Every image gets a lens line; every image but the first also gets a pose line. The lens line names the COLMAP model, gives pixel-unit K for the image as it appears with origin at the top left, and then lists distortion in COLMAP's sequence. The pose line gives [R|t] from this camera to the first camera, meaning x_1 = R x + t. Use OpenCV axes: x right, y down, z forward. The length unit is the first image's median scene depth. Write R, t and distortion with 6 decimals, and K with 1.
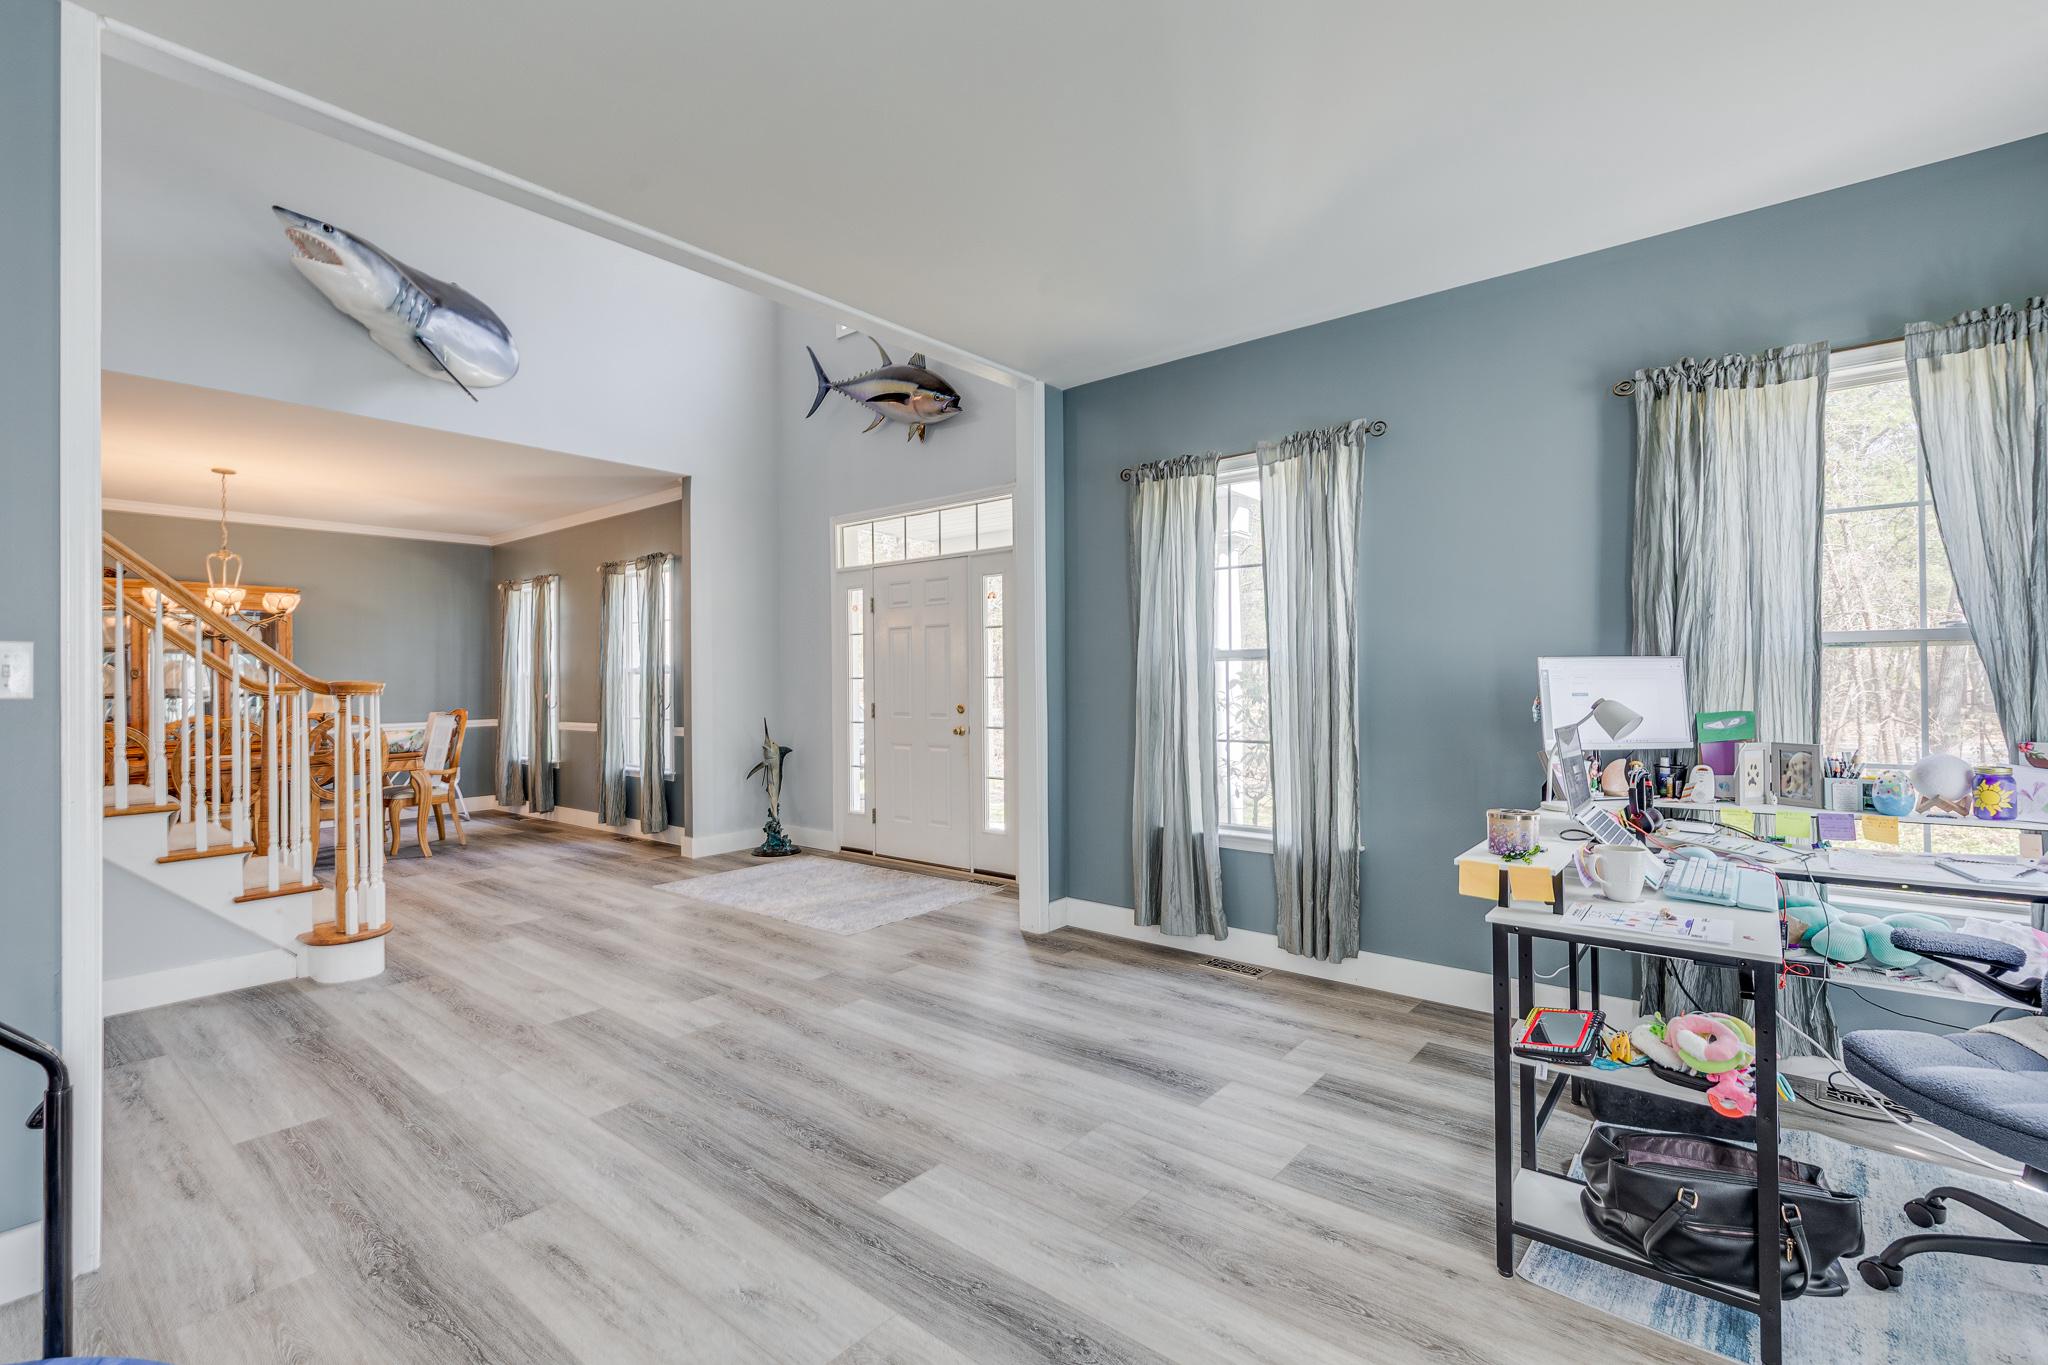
lens RADIAL K [[921.0, 0, 1022.8], [0, 921.0, 676.0], [0, 0, 1]] dist [0.009324, -0.002562]
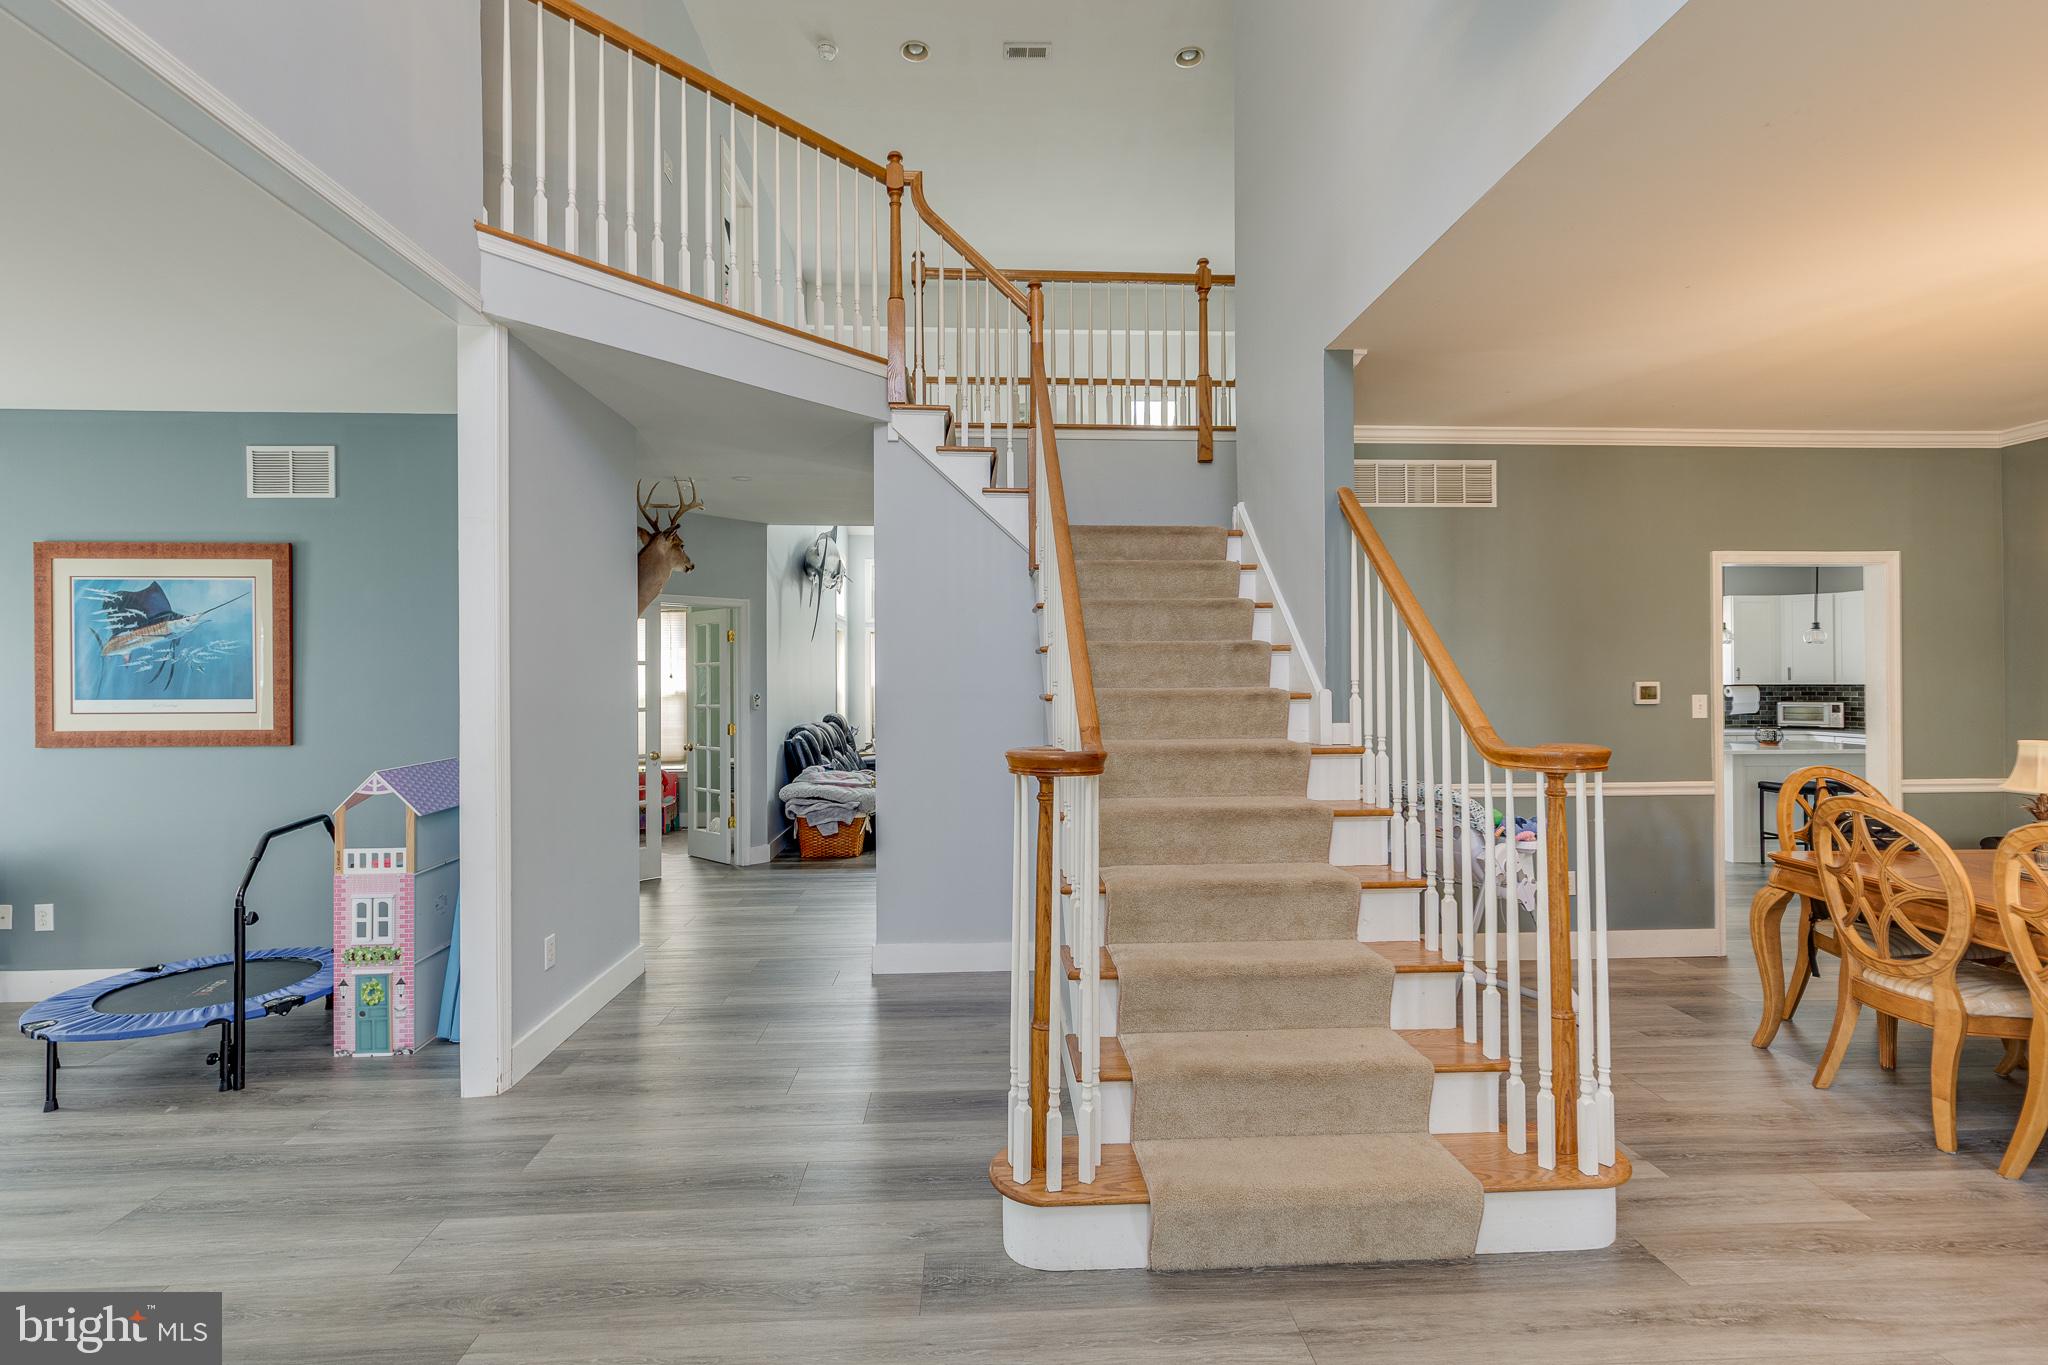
lens RADIAL K [[921.0, 0, 1022.8], [0, 921.0, 676.0], [0, 0, 1]] dist [0.009324, -0.002562]
pose [[-0.735125, -0.001594, -0.677930, -0.411276], [-0.000054, 0.999997, -0.002293, -0.047905], [0.677932, -0.001650, -0.735123, 1.851942]]
